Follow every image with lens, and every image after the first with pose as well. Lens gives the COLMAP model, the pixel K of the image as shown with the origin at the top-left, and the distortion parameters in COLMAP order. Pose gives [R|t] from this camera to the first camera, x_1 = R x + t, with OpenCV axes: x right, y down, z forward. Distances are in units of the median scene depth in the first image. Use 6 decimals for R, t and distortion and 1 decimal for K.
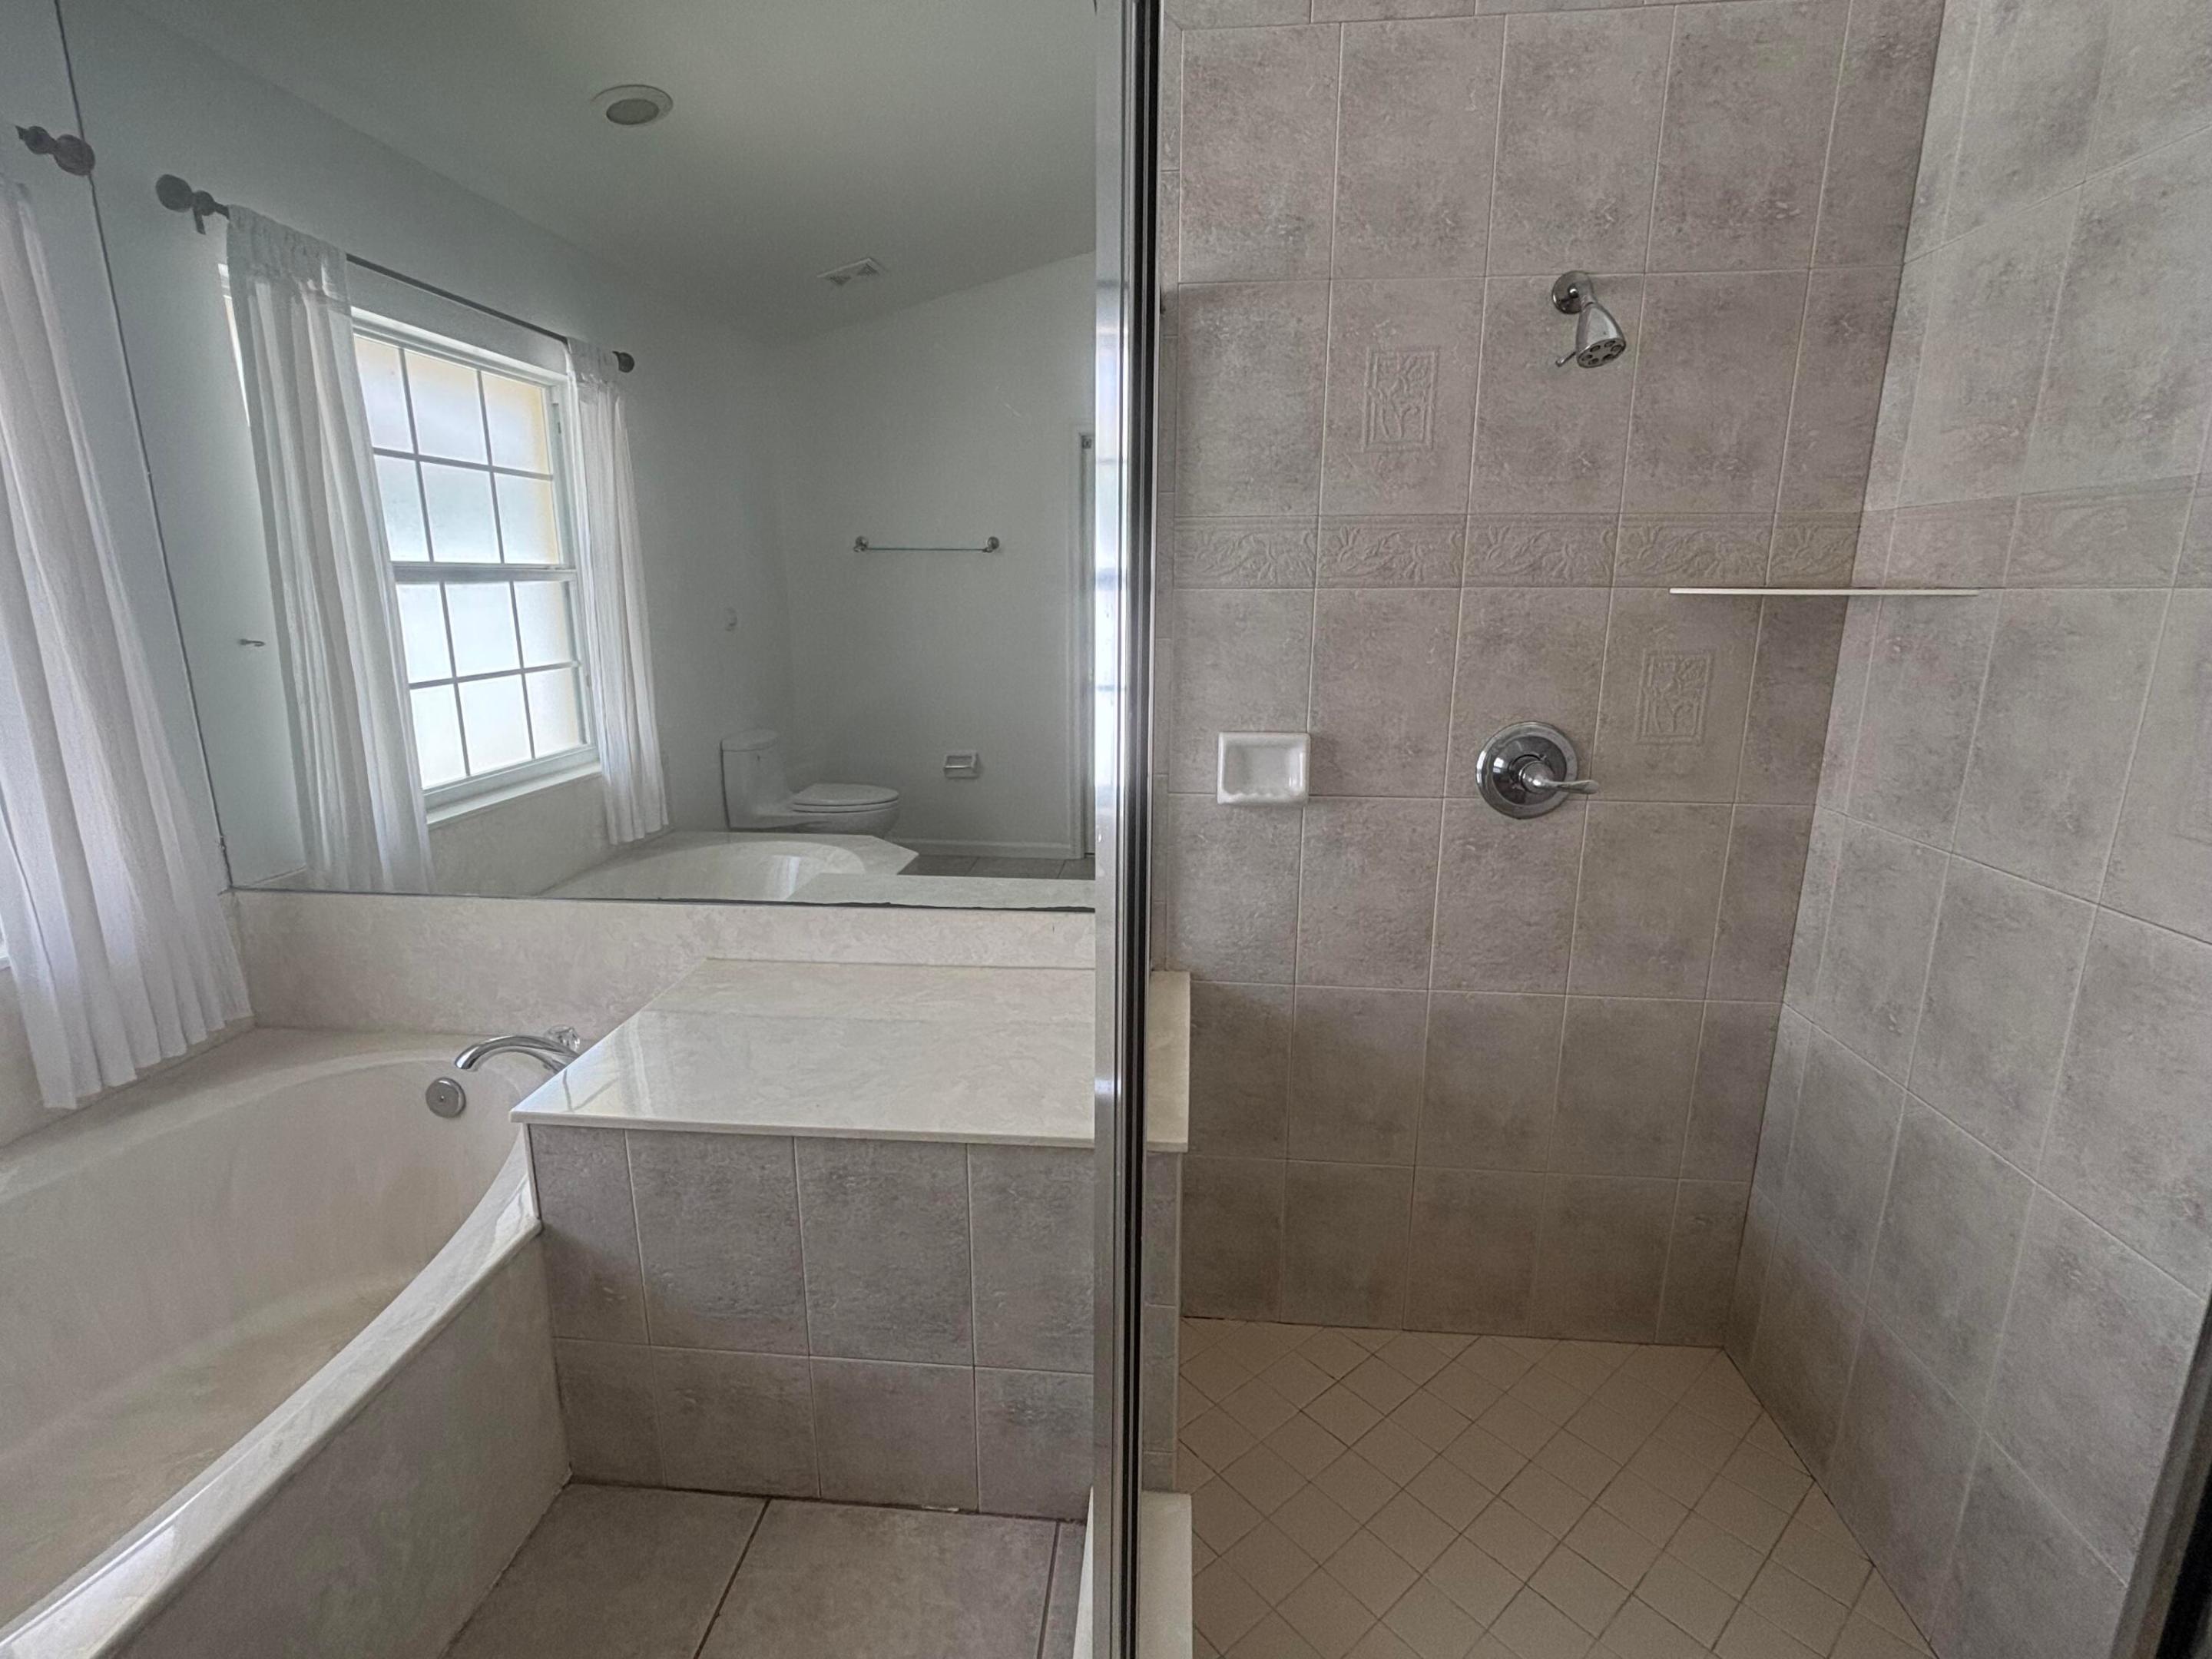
lens RADIAL K [[1078.3, 0, 1108.4], [0, 1078.3, 838.9], [0, 0, 1]] dist [-0.002606, 0.003205]
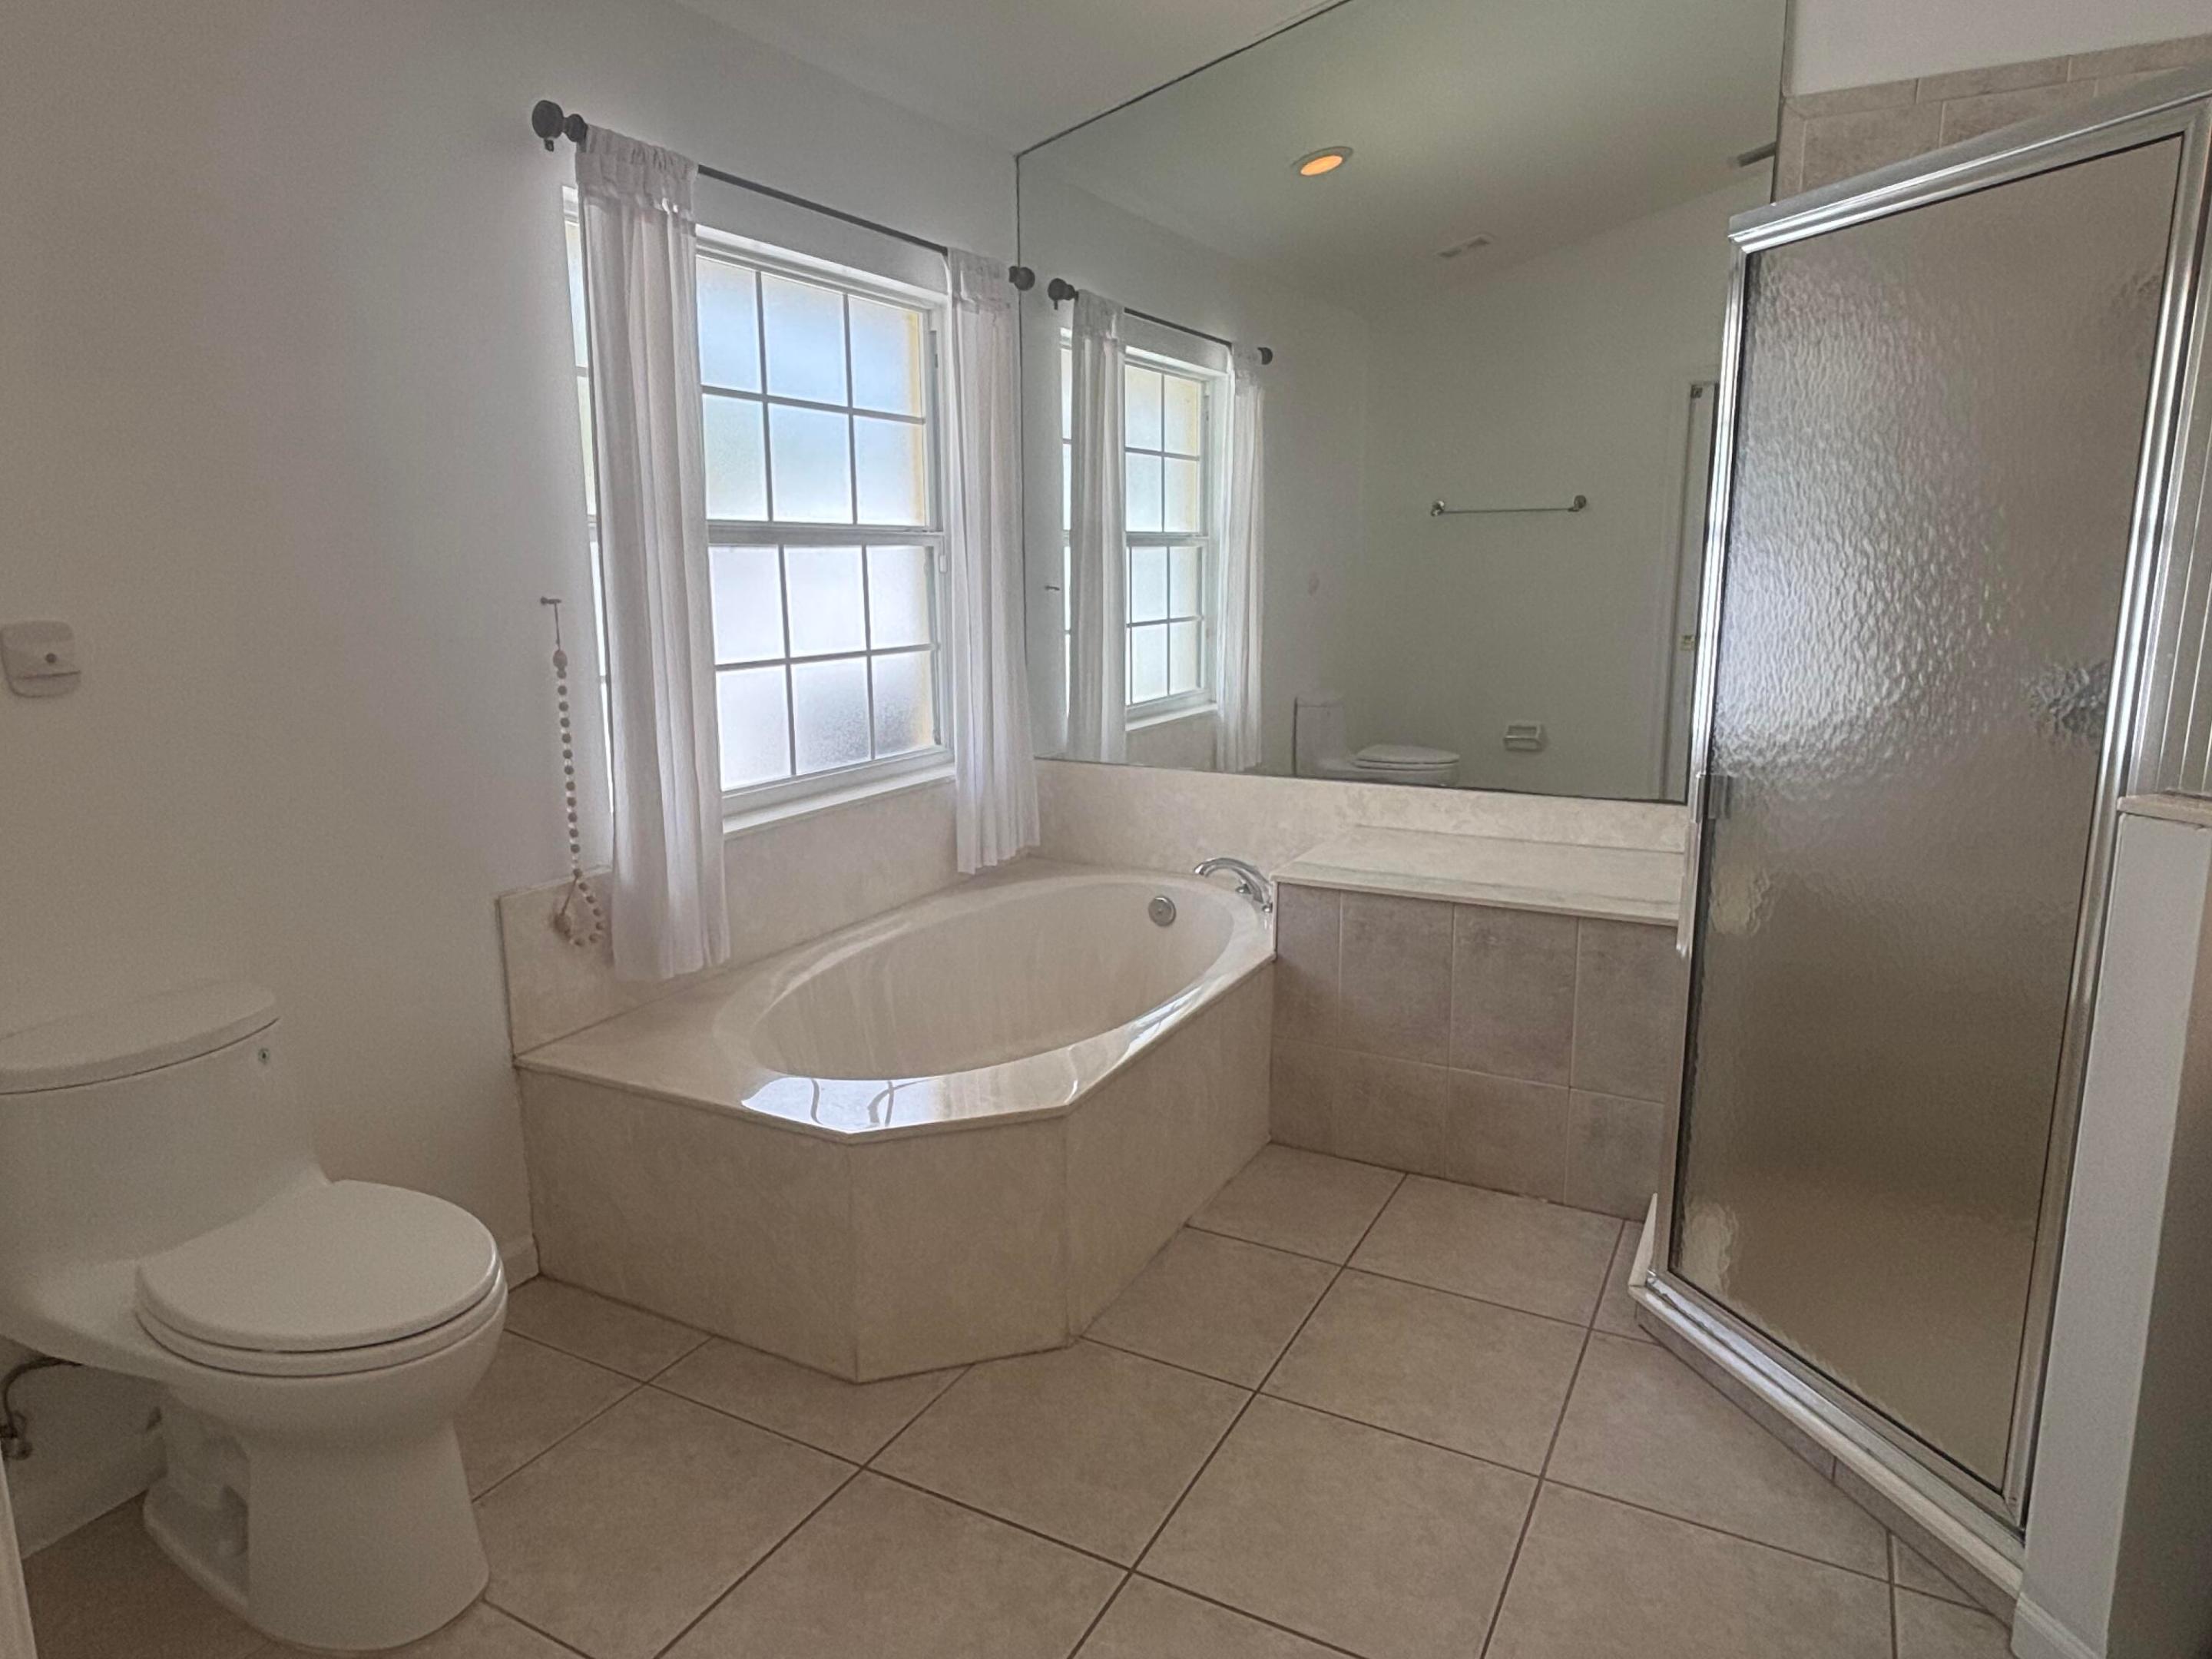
lens RADIAL K [[1338.3, 0, 1097.2], [0, 1338.3, 828.1], [0, 0, 1]] dist [0.015103, -0.004379]
pose [[0.913436, 0.066900, -0.401447, -0.005882], [-0.079600, 0.996714, -0.015019, 0.166223], [0.399123, 0.045674, 0.915759, -0.620259]]
